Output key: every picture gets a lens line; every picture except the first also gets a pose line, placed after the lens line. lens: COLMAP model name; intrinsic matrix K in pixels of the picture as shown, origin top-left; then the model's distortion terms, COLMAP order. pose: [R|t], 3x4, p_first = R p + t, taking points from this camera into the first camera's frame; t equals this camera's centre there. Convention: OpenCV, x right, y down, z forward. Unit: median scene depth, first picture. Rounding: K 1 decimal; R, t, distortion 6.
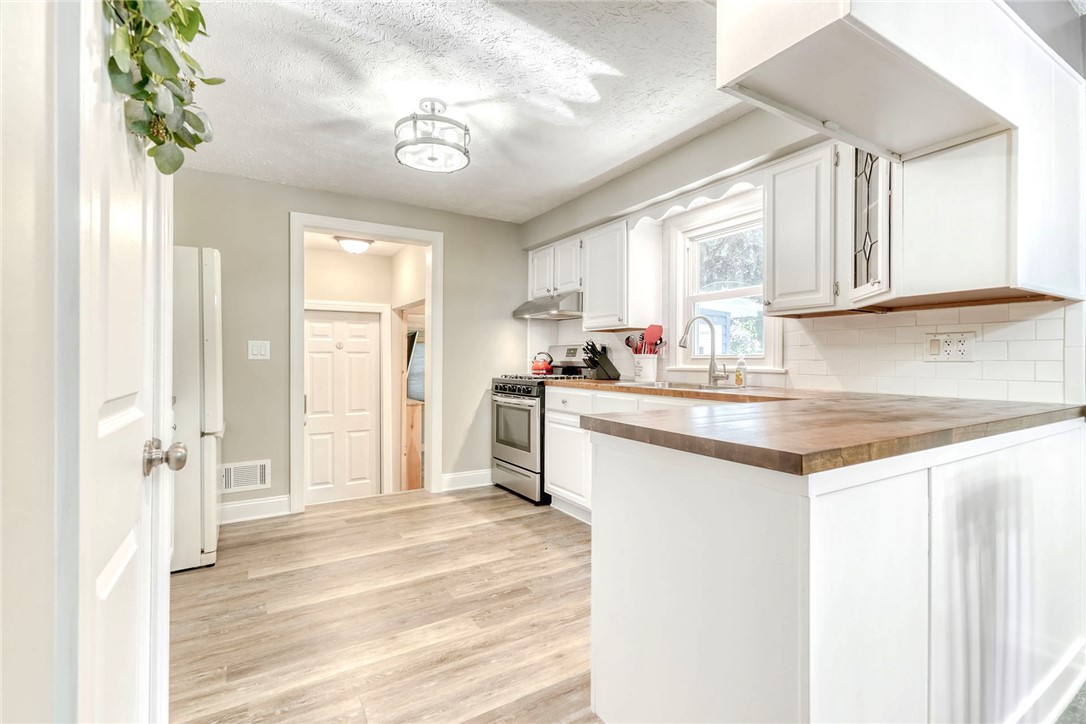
lens RADIAL K [[489.4, 0, 544.6], [0, 489.4, 362.4], [0, 0, 1]] dist [0.003753, 0.001164]
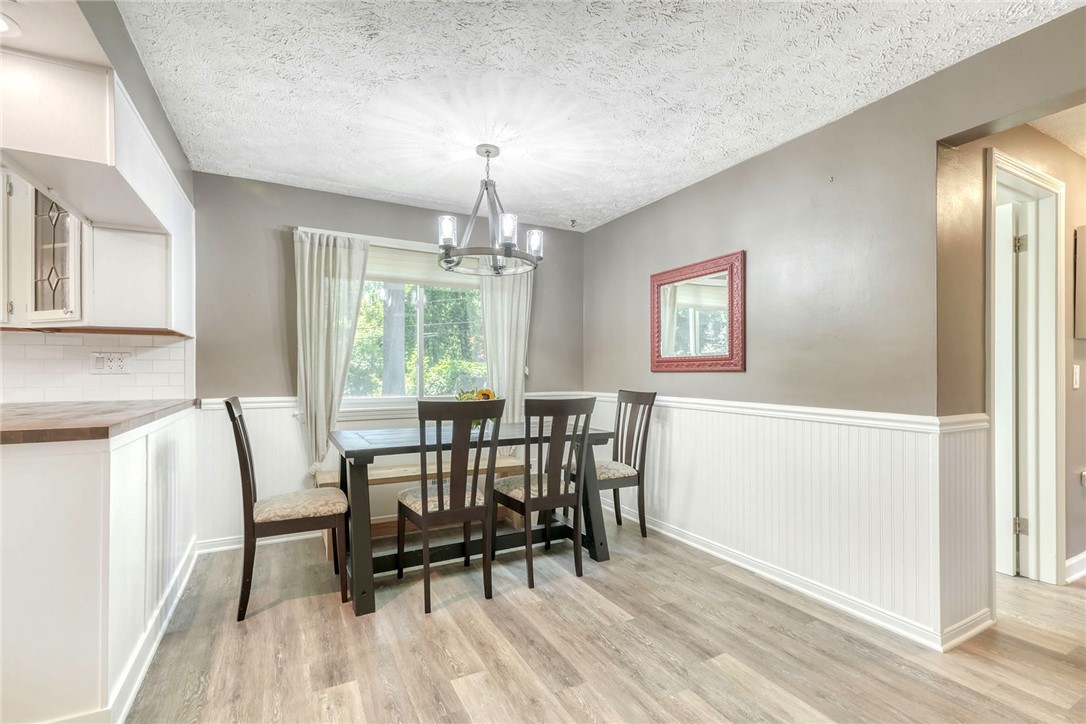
lens RADIAL K [[489.4, 0, 543.4], [0, 489.4, 370.6], [0, 0, 1]] dist [0.003753, 0.001164]
pose [[0.055337, 0.002895, 0.998464, -0.286253], [0.008123, 0.999961, -0.003350, 0.002195], [-0.998435, 0.008296, 0.055312, -0.161567]]
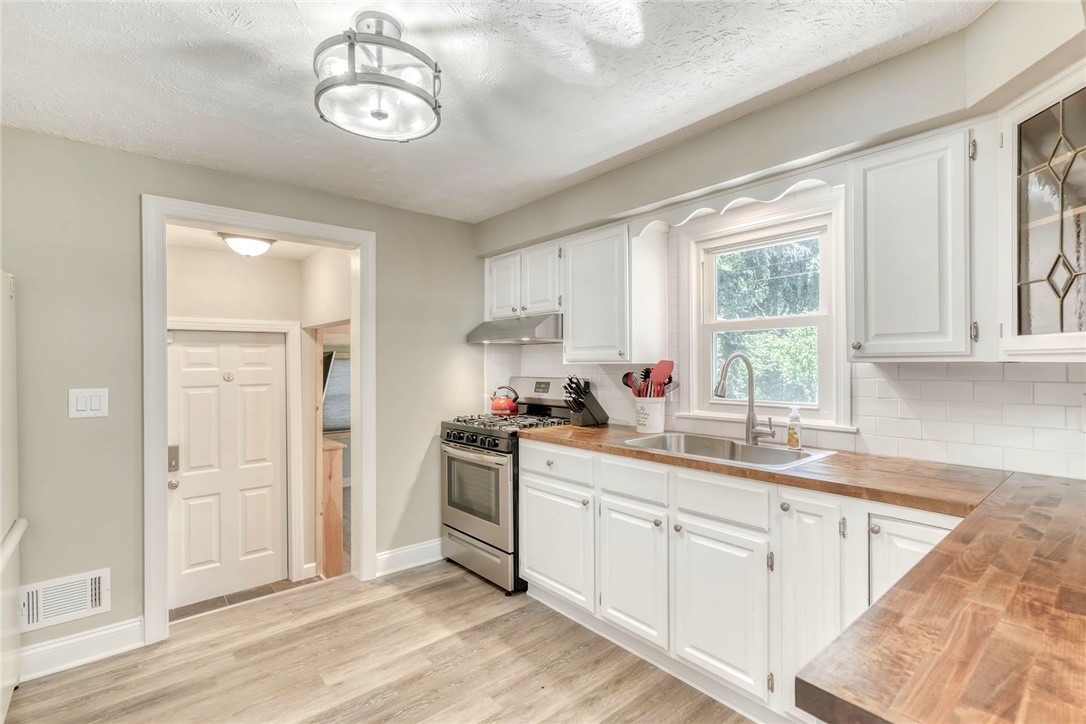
lens RADIAL K [[489.4, 0, 539.3], [0, 489.4, 361.9], [0, 0, 1]] dist [0.003753, 0.001164]
pose [[0.987592, -0.008248, 0.156826, -0.092783], [0.008901, 0.999954, -0.003463, -0.072497], [-0.156791, 0.004816, 0.987620, 0.260810]]
